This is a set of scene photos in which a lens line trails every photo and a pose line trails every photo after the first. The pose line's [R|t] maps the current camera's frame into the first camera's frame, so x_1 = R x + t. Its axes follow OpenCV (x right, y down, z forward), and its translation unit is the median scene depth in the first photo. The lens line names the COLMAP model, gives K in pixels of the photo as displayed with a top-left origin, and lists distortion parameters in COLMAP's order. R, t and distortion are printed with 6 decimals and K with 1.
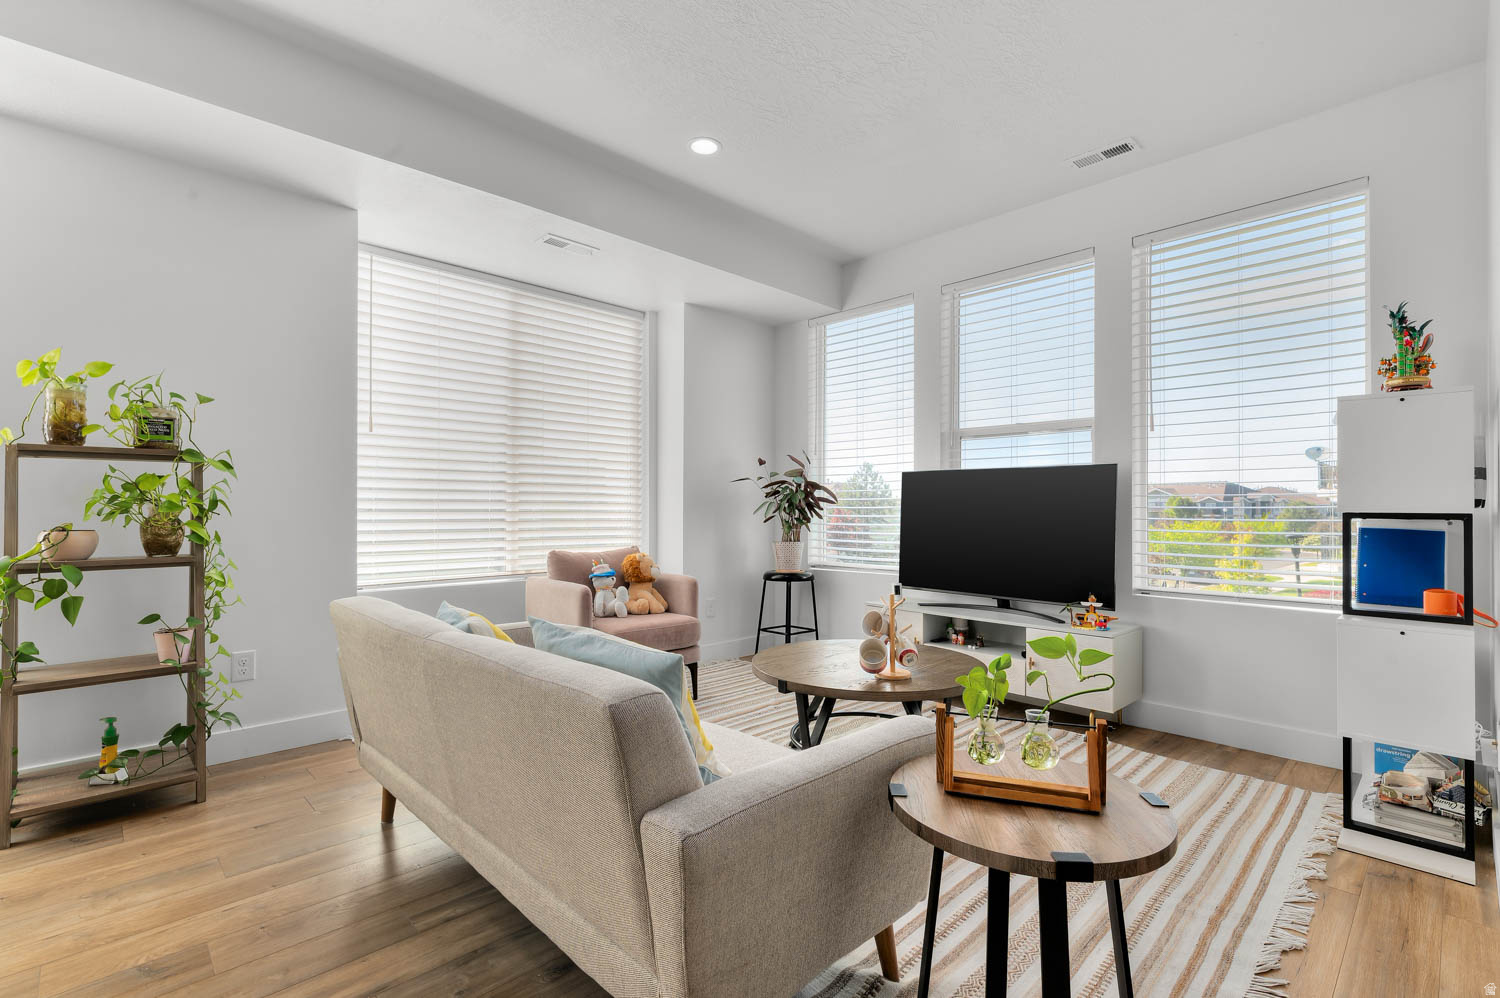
lens RADIAL K [[686.2, 0, 750.0], [0, 686.2, 499.0], [0, 0, 1]] dist [0.000247, 0.000139]
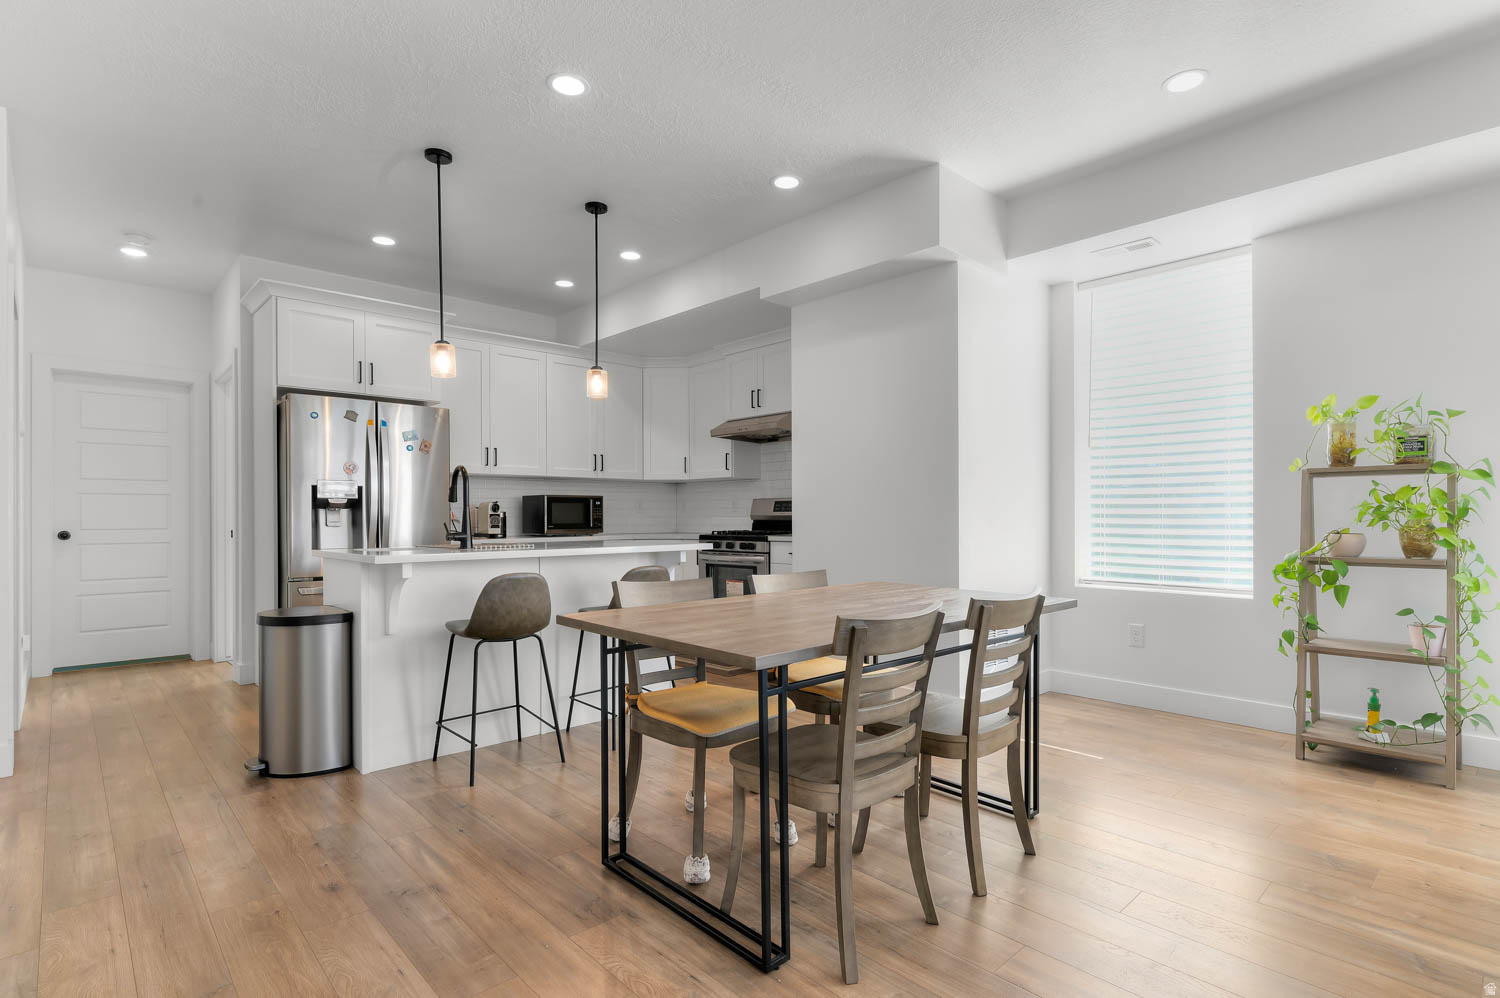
lens RADIAL K [[741.7, 0, 750.2], [0, 741.7, 515.3], [0, 0, 1]] dist [0.001759, 0.000263]
pose [[-0.034674, -0.000726, -0.999398, 0.405247], [0.015282, 0.999882, -0.001256, -0.003166], [0.999282, -0.015316, -0.034659, -0.051320]]
